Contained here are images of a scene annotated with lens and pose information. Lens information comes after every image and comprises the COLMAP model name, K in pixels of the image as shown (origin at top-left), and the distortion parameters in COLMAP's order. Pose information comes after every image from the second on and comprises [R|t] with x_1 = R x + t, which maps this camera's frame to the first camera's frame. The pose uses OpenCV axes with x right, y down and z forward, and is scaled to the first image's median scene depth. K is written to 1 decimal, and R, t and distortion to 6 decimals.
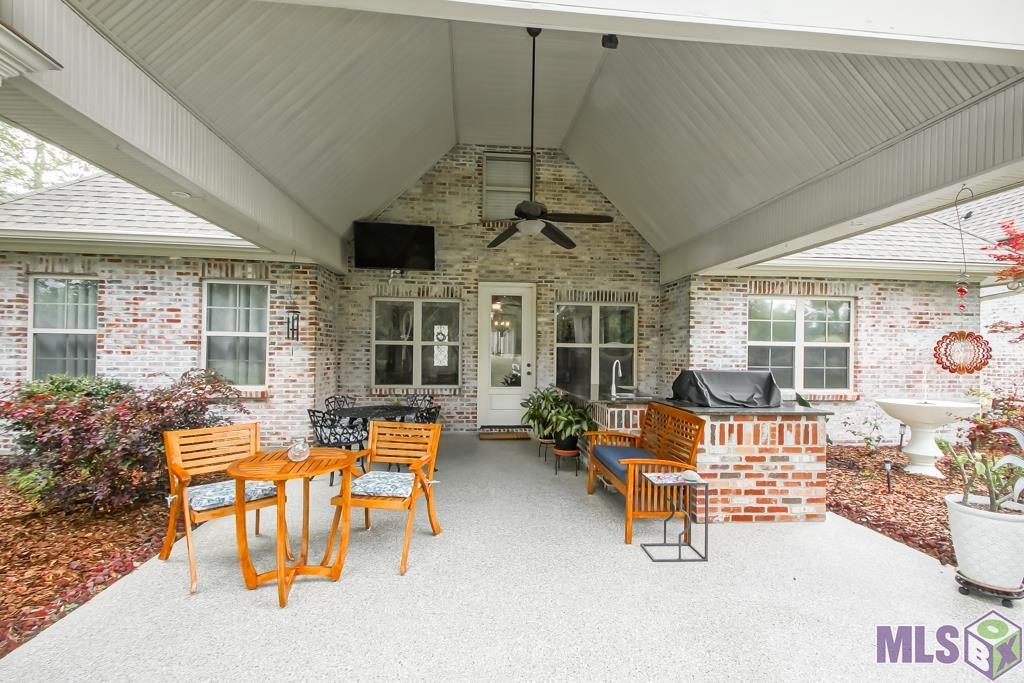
lens RADIAL K [[454.2, 0, 511.1], [0, 454.2, 343.4], [0, 0, 1]] dist [0.019987, 0.000117]
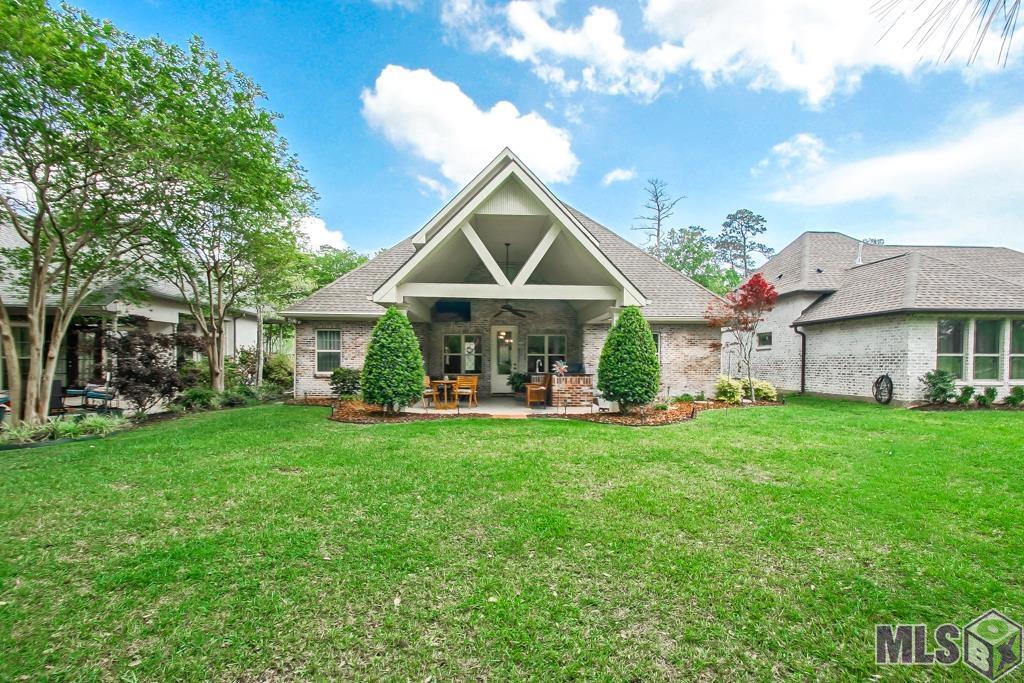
lens RADIAL K [[454.2, 0, 510.9], [0, 454.2, 345.0], [0, 0, 1]] dist [0.019987, 0.000117]
pose [[0.998671, -0.008956, -0.050746, 0.134456], [0.007869, 0.999736, -0.021584, 0.003462], [0.050926, 0.021156, 0.998478, -1.167801]]
